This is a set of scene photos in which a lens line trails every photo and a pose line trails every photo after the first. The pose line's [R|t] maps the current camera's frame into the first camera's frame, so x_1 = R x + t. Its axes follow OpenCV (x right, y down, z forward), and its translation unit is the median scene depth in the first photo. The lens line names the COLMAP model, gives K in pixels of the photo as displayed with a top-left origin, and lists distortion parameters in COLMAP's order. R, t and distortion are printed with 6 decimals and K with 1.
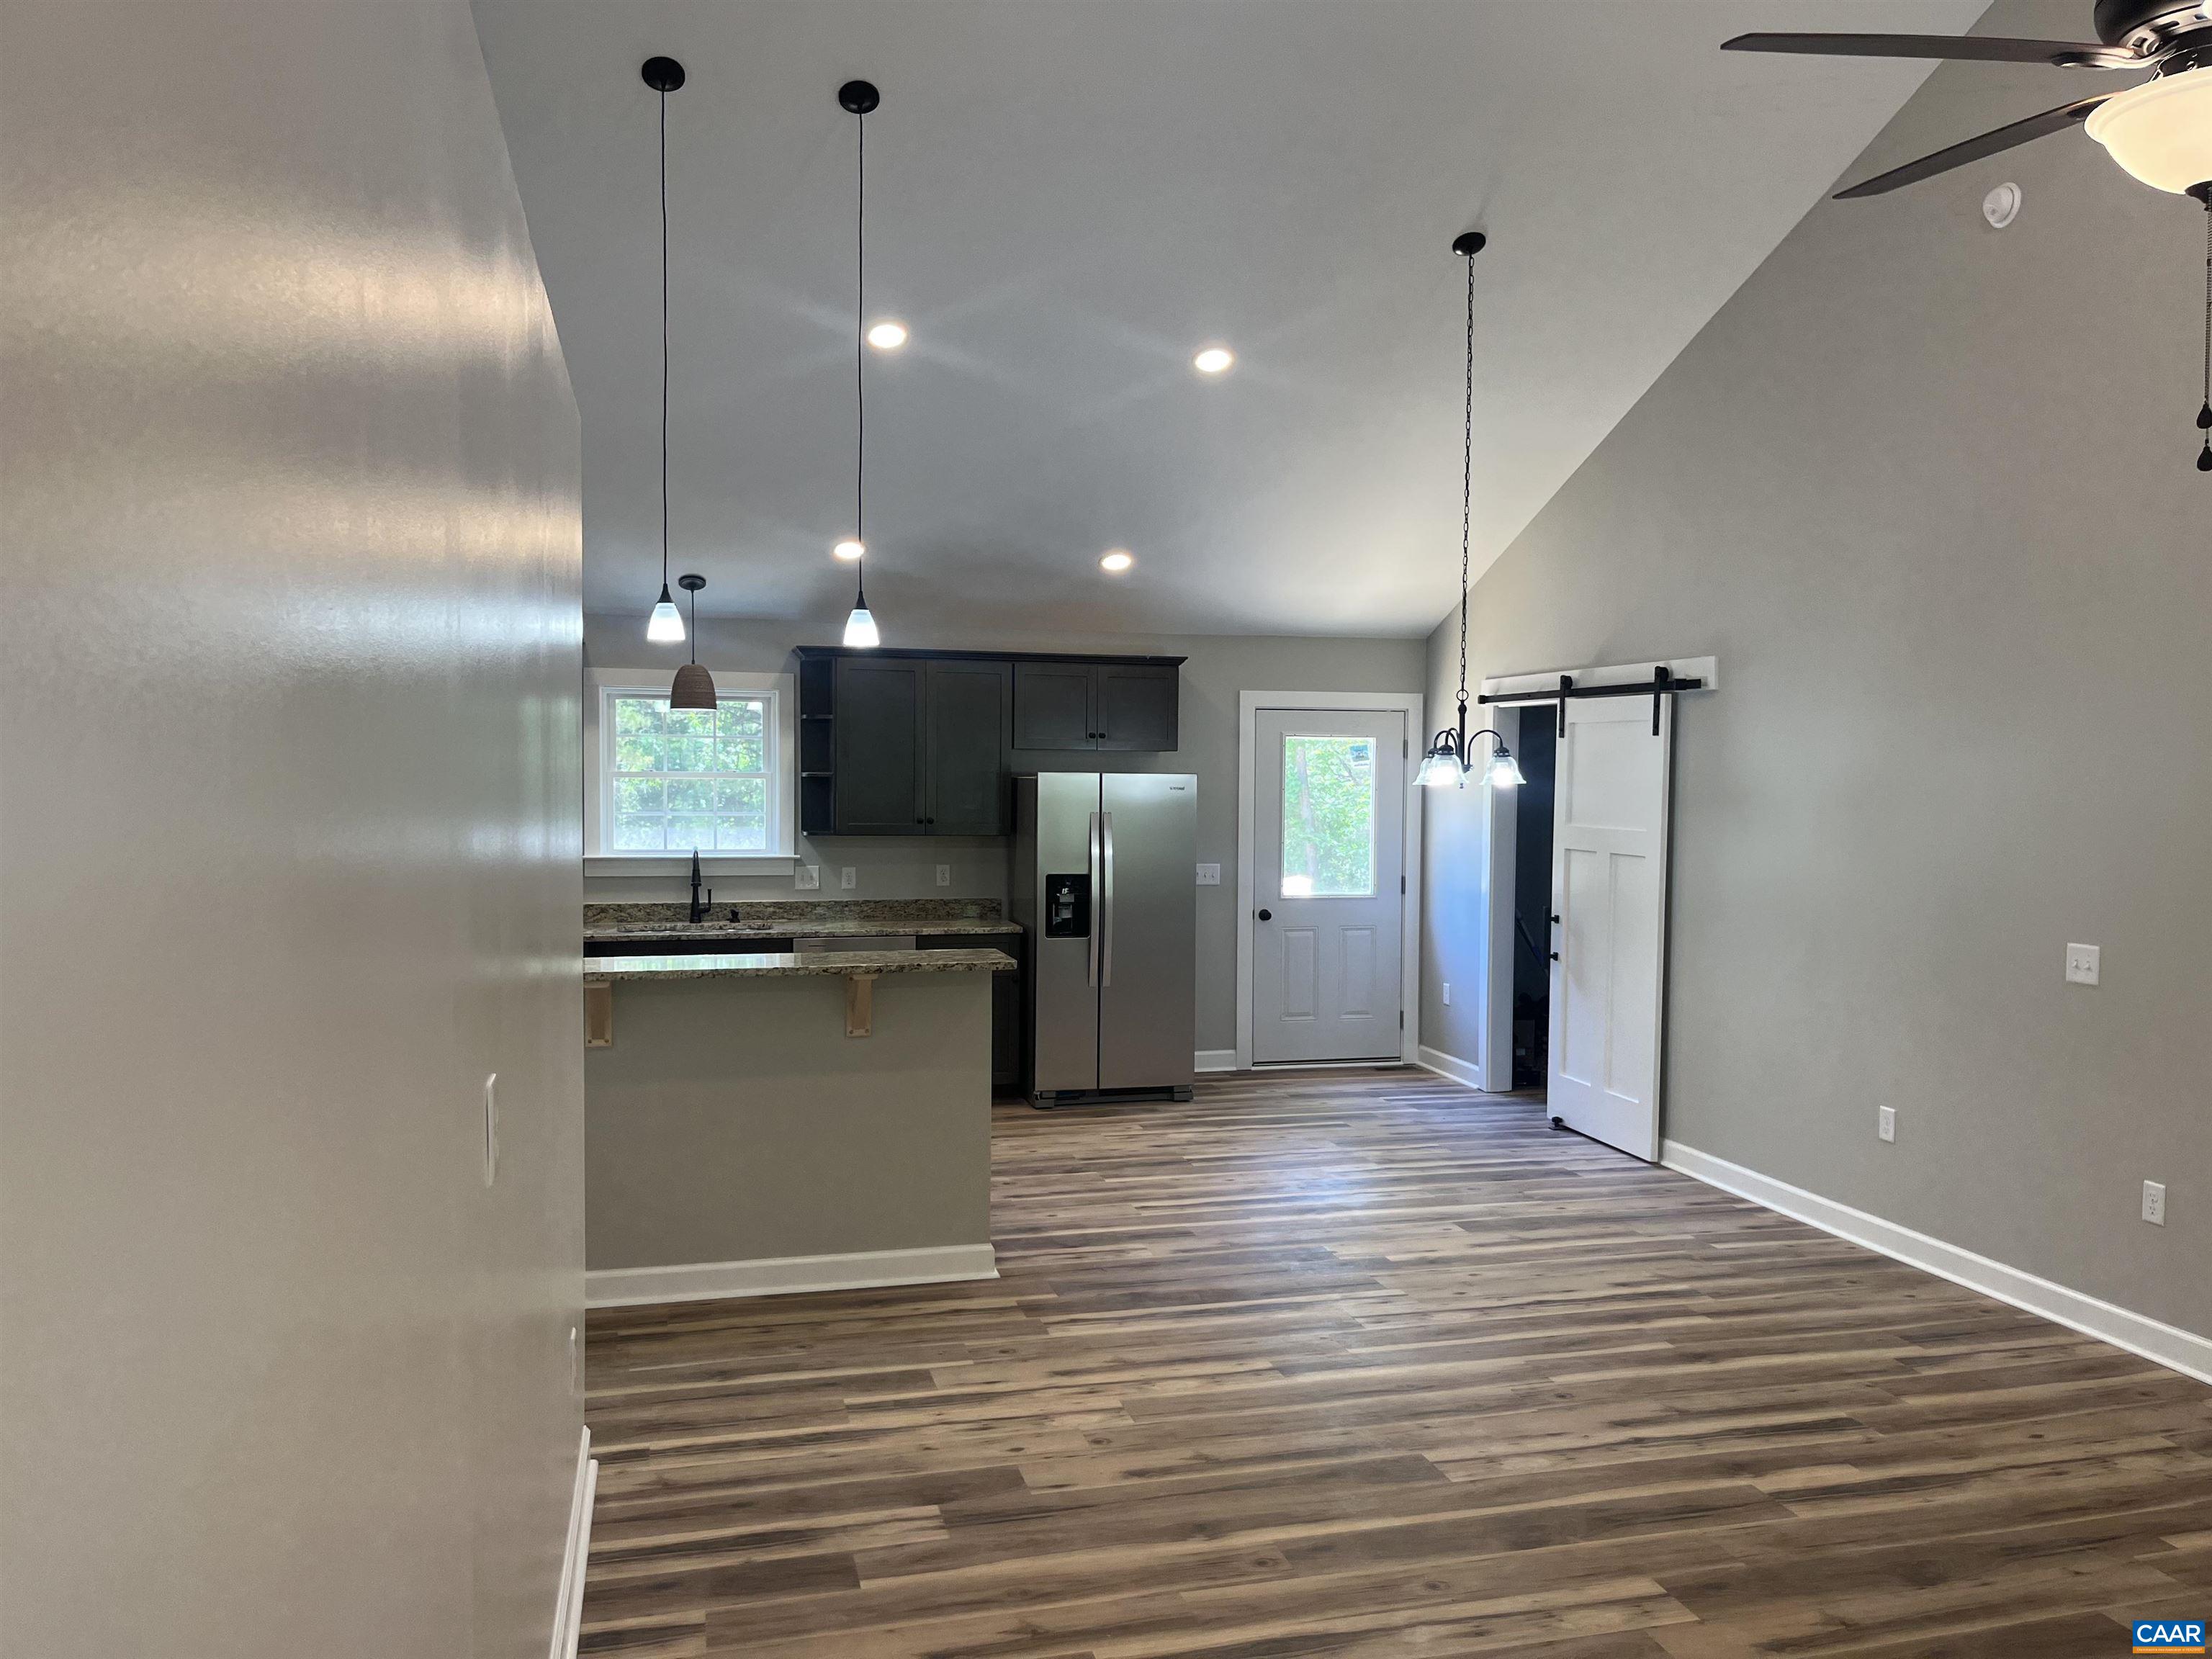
lens RADIAL K [[1682.7, 0, 1106.6], [0, 1682.7, 830.9], [0, 0, 1]] dist [0.008208, 0.002329]
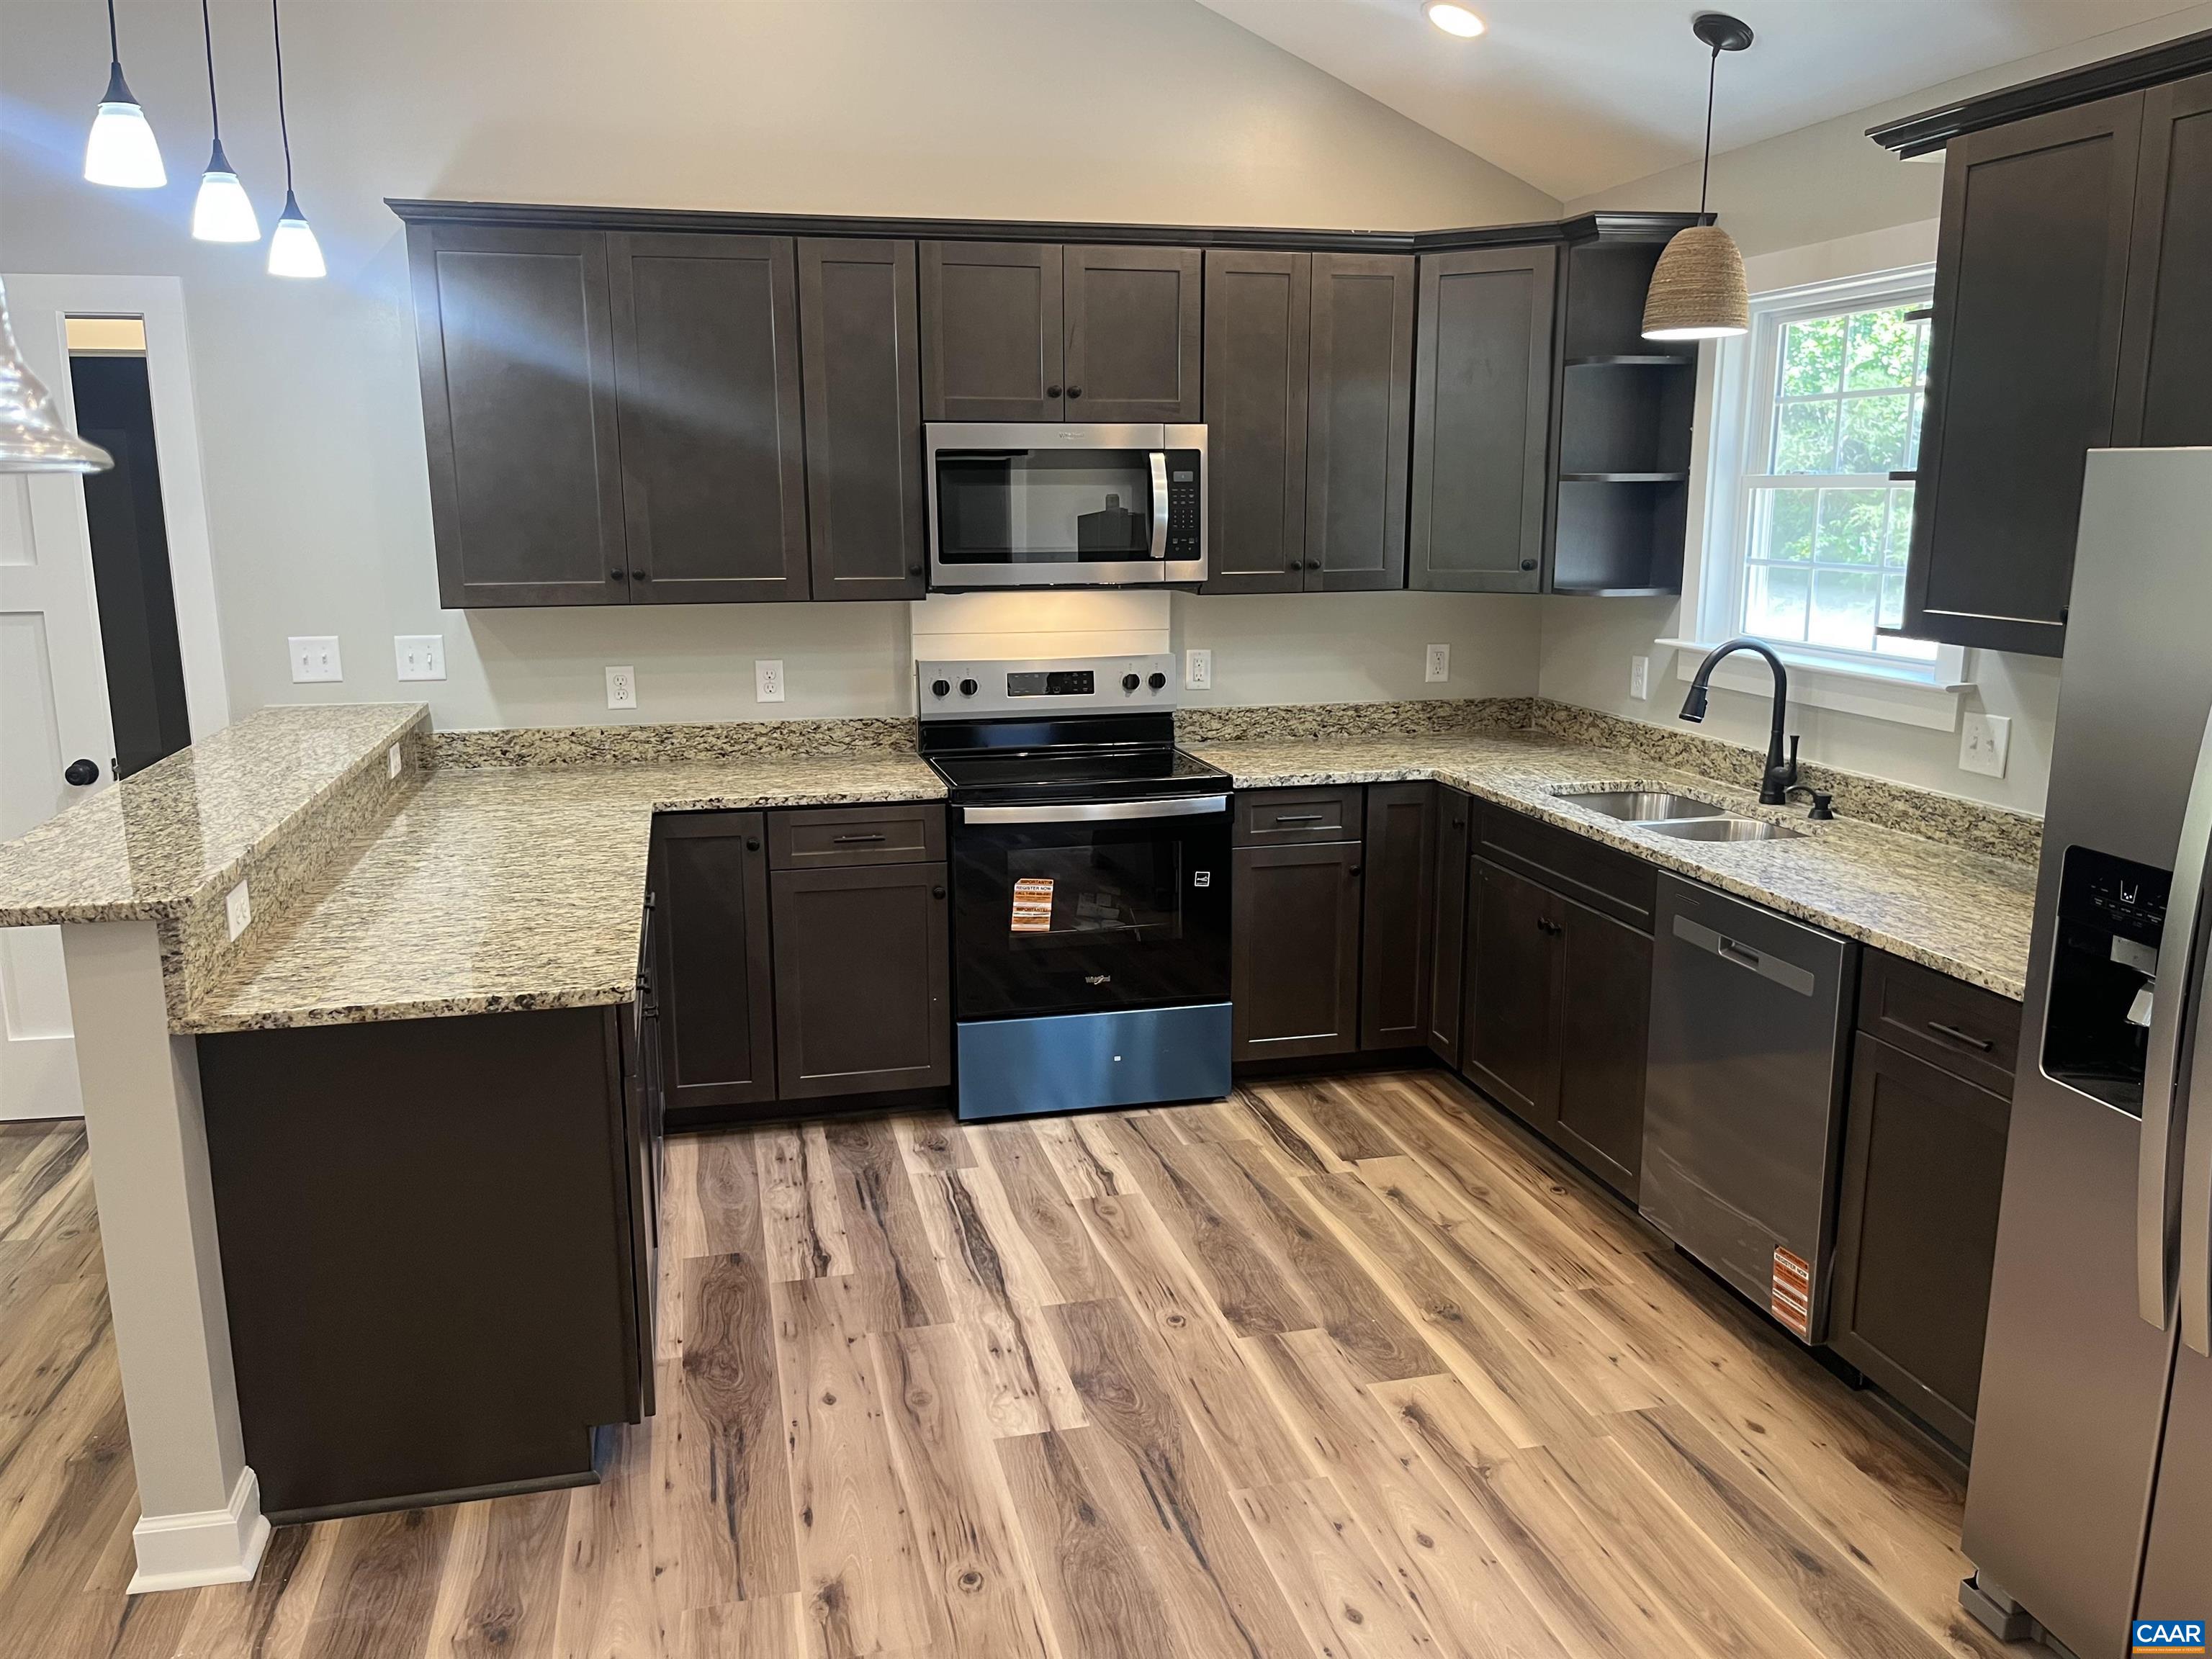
lens RADIAL K [[1682.7, 0, 1104.2], [0, 1682.7, 832.7], [0, 0, 1]] dist [0.008208, 0.002329]
pose [[-0.013218, 0.193723, -0.980967, 0.219292], [-0.036369, 0.980311, 0.194083, -0.021018], [0.999251, 0.038242, -0.005912, 0.817148]]
